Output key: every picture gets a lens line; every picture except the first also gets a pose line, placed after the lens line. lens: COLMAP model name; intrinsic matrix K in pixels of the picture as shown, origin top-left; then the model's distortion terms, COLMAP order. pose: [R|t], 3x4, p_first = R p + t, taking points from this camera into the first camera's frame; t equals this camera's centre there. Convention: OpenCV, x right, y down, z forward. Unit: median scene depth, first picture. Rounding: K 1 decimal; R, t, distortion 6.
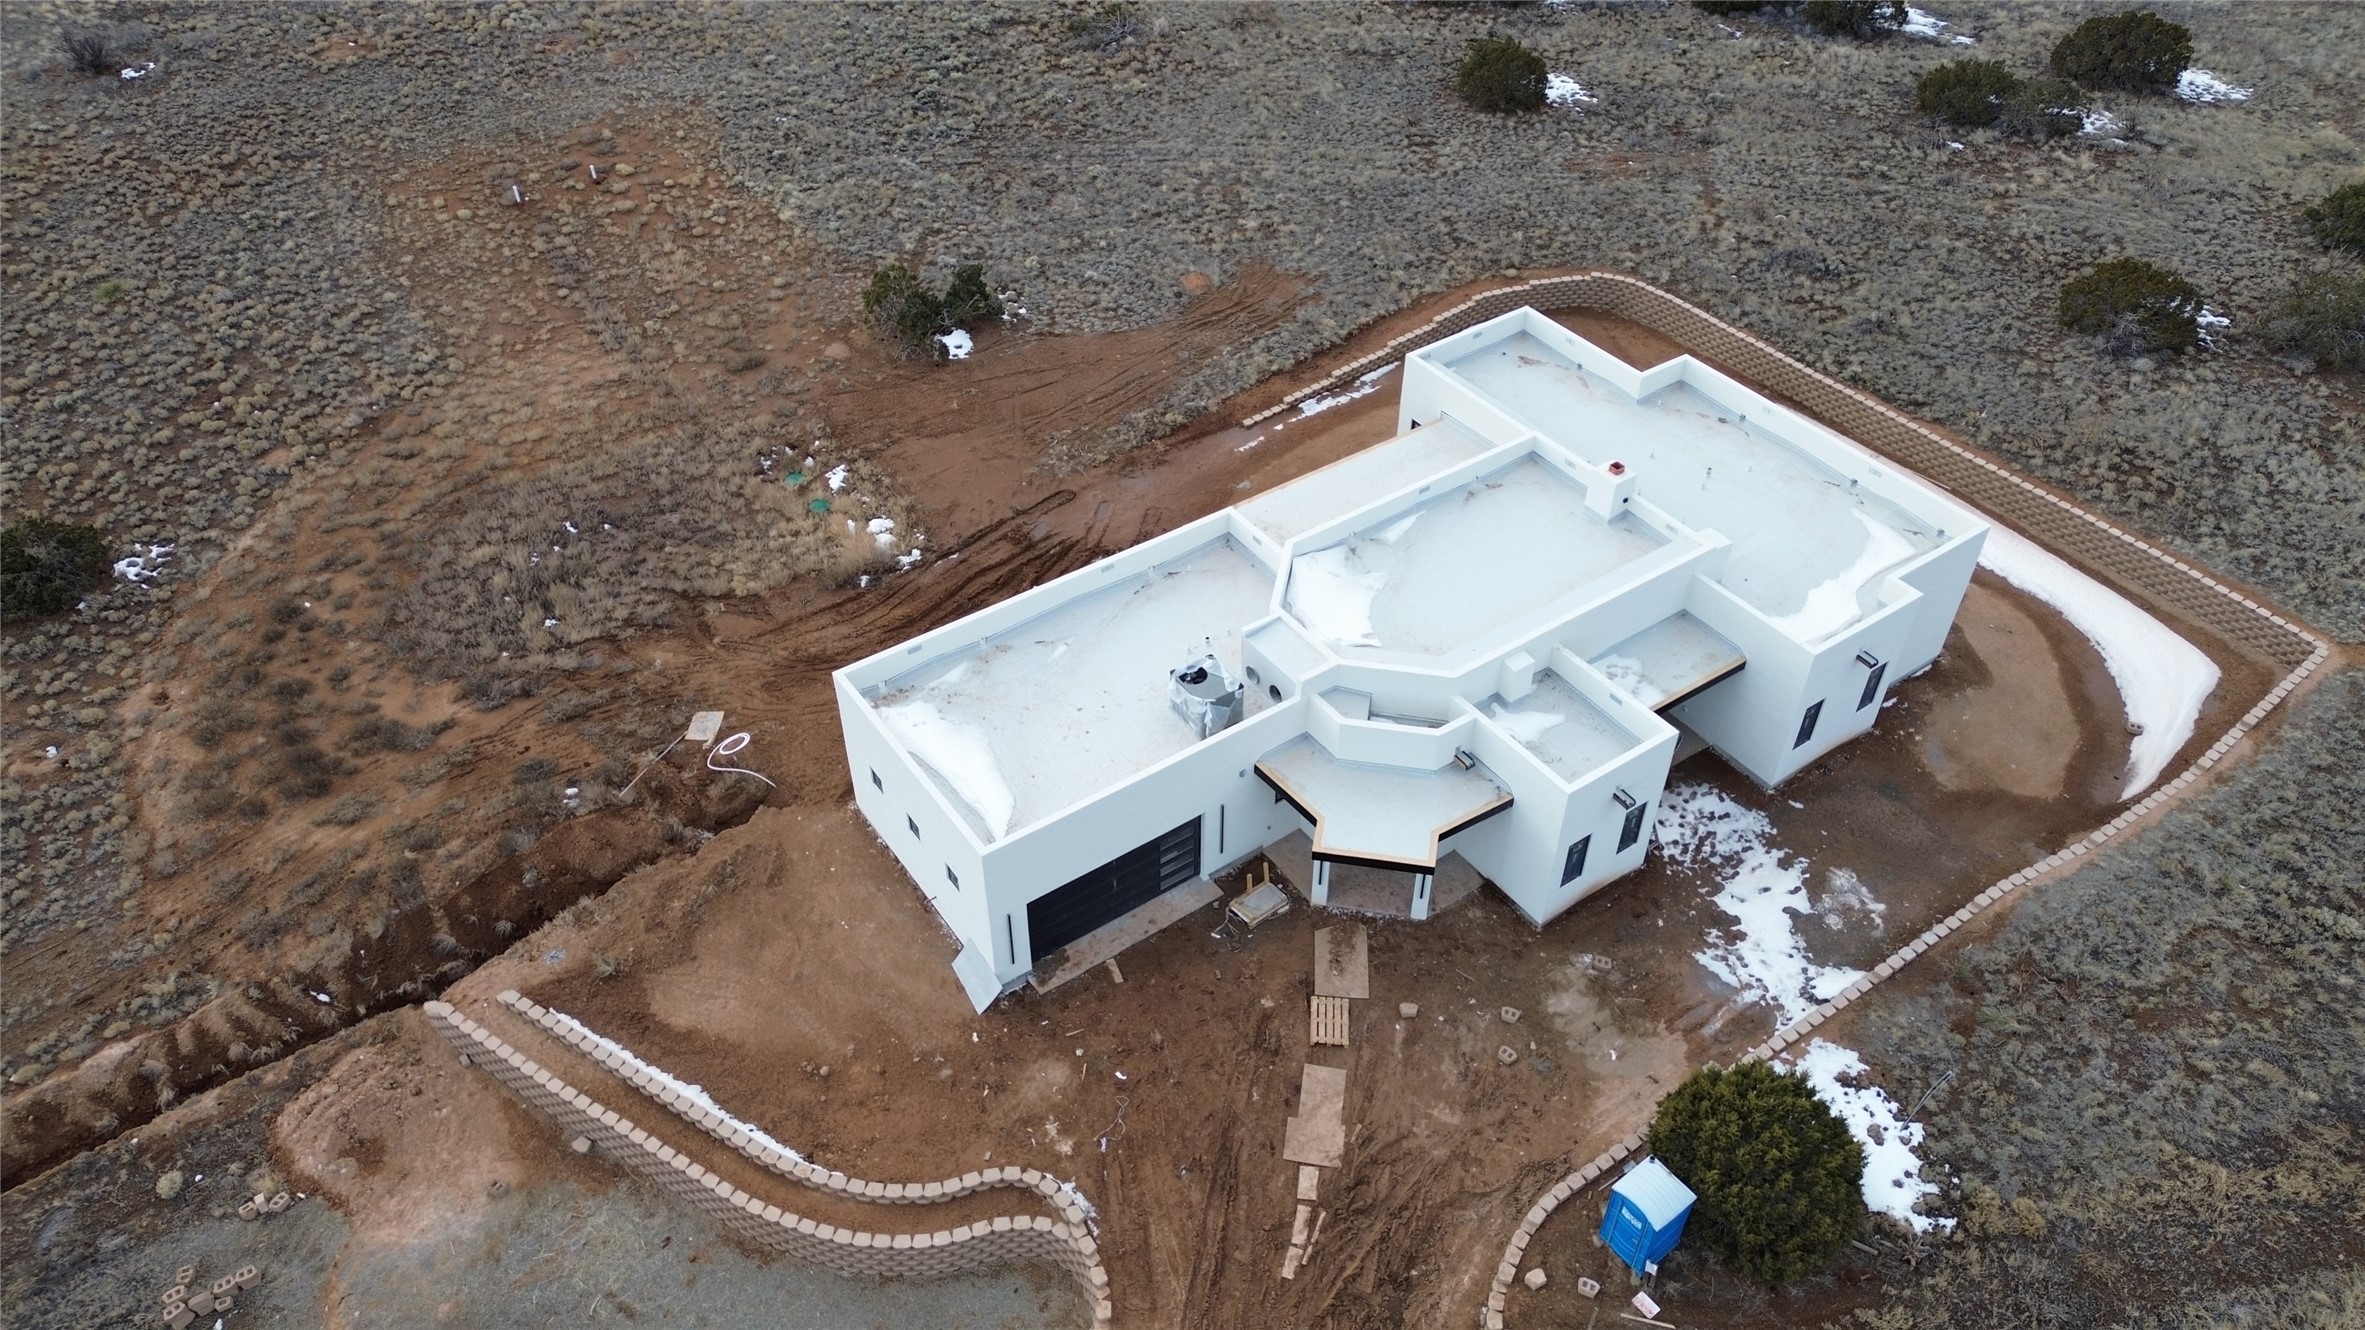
lens RADIAL K [[1656.4, 0, 1183.4], [0, 1656.4, 662.9], [0, 0, 1]] dist [0.080096, -0.072984]
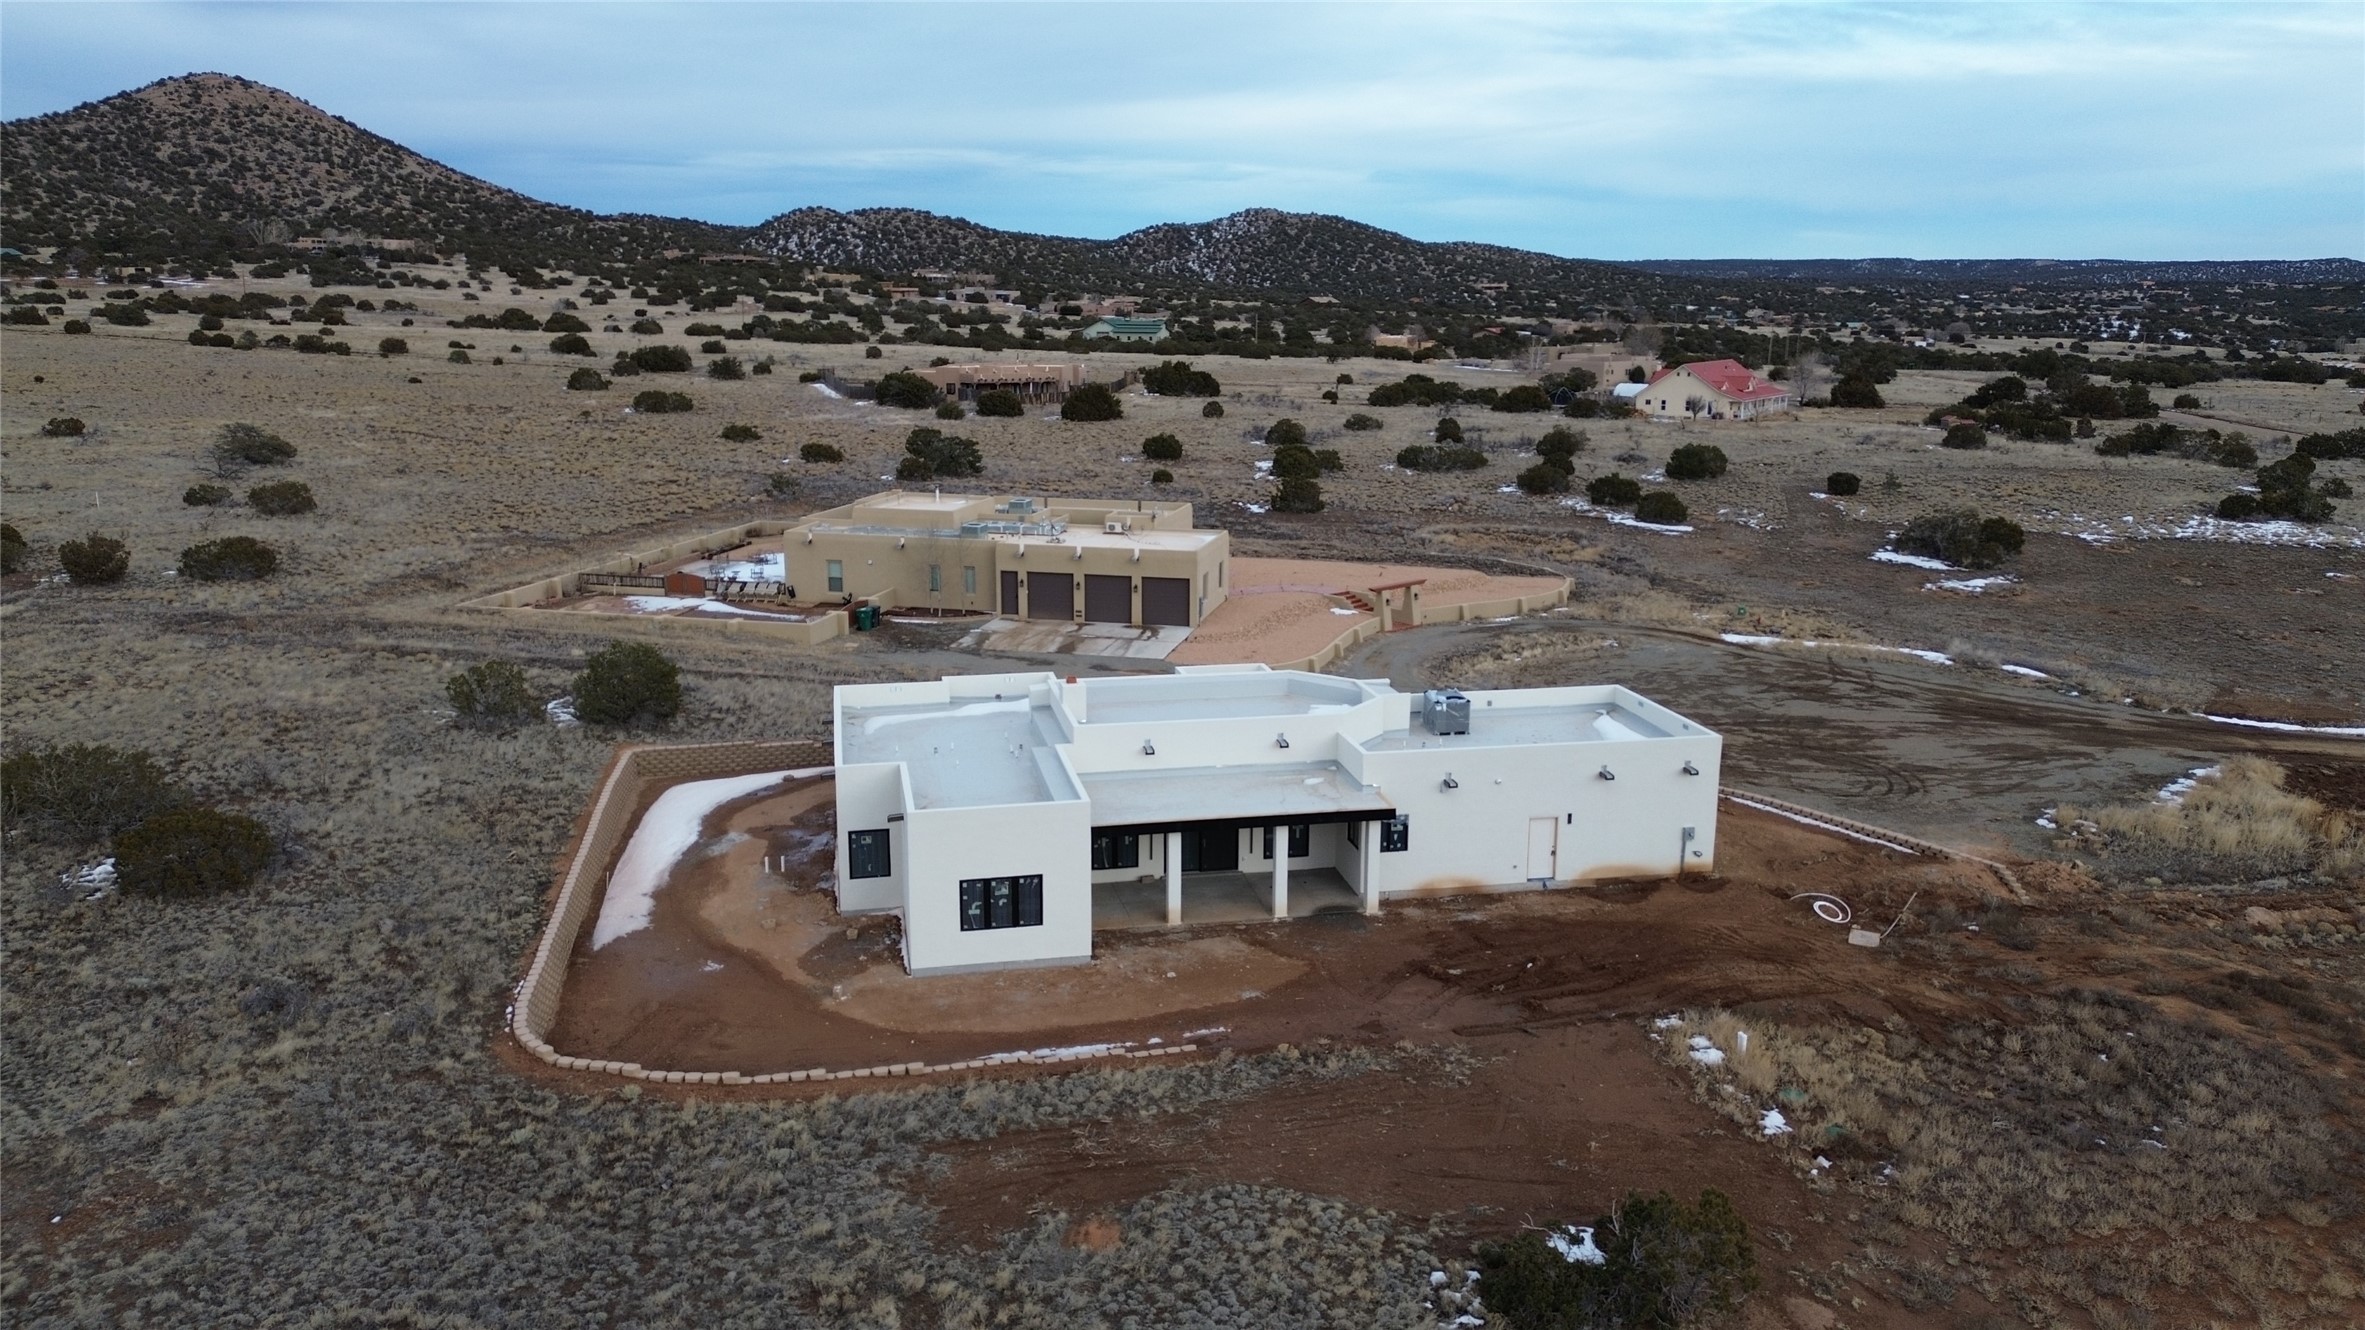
lens RADIAL K [[1656.4, 0, 1183.4], [0, 1656.4, 662.9], [0, 0, 1]] dist [0.080096, -0.072984]
pose [[-0.919693, -0.090758, 0.382004, -0.315431], [0.256294, 0.598291, 0.759185, -1.136528], [-0.297452, 0.796123, -0.526983, 1.759973]]
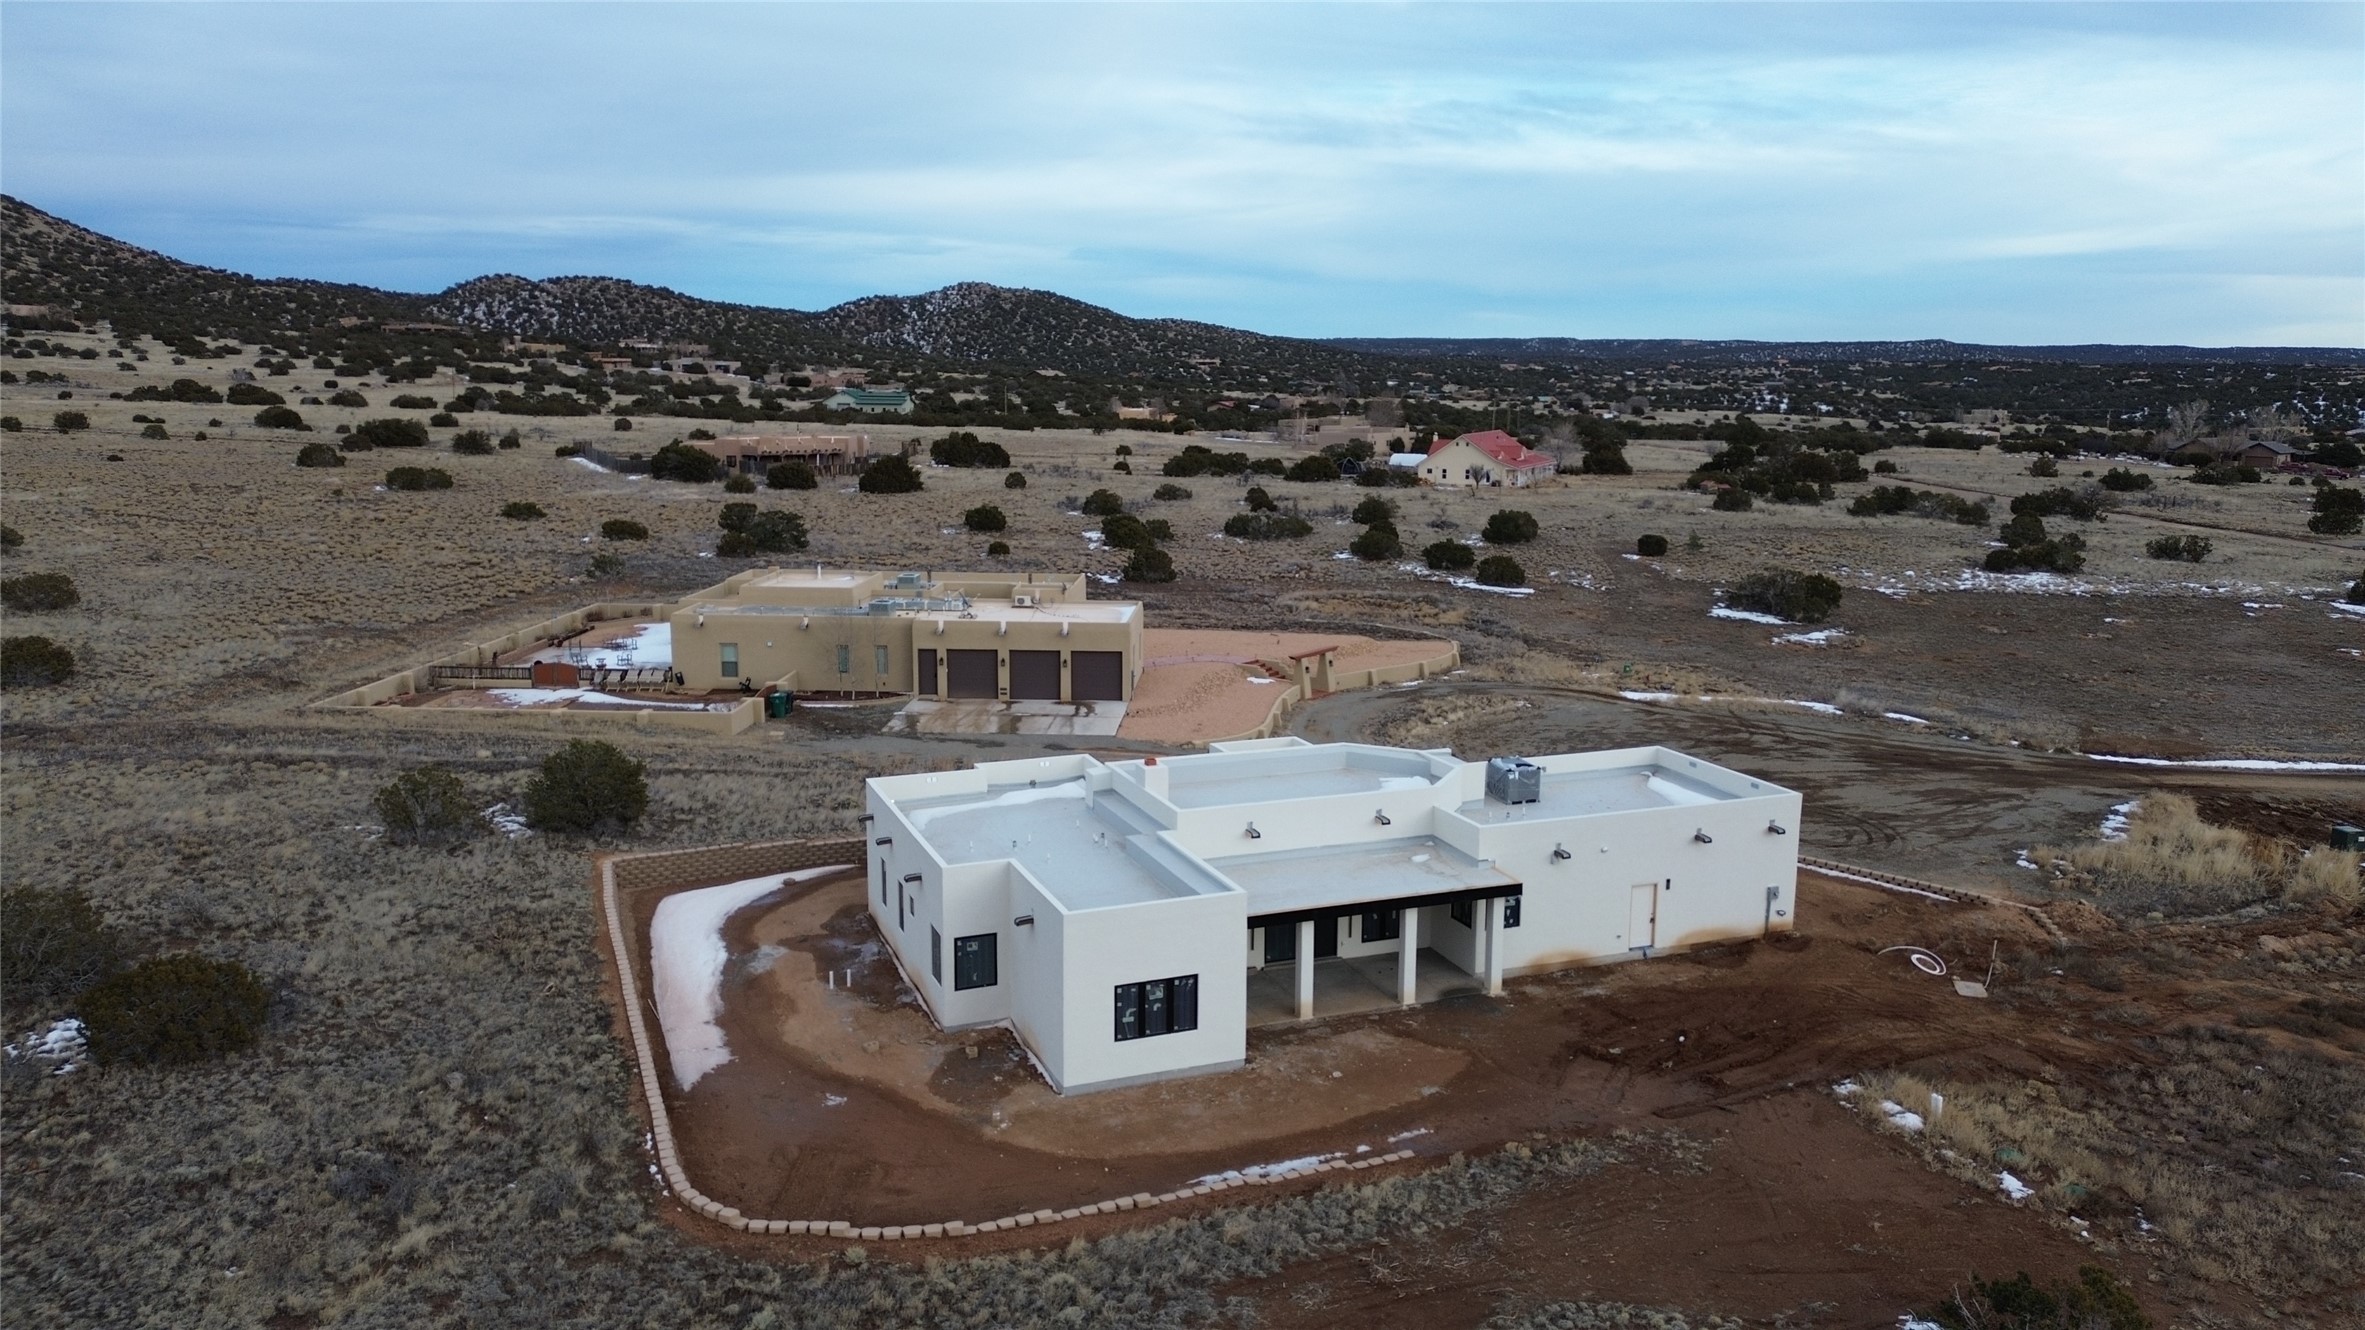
lens RADIAL K [[1656.4, 0, 1183.4], [0, 1656.4, 662.9], [0, 0, 1]] dist [0.080096, -0.072984]
pose [[-0.973850, -0.046802, 0.222319, -0.021111], [0.145303, 0.623949, 0.767838, -1.148715], [-0.174652, 0.780062, -0.600832, 1.787720]]
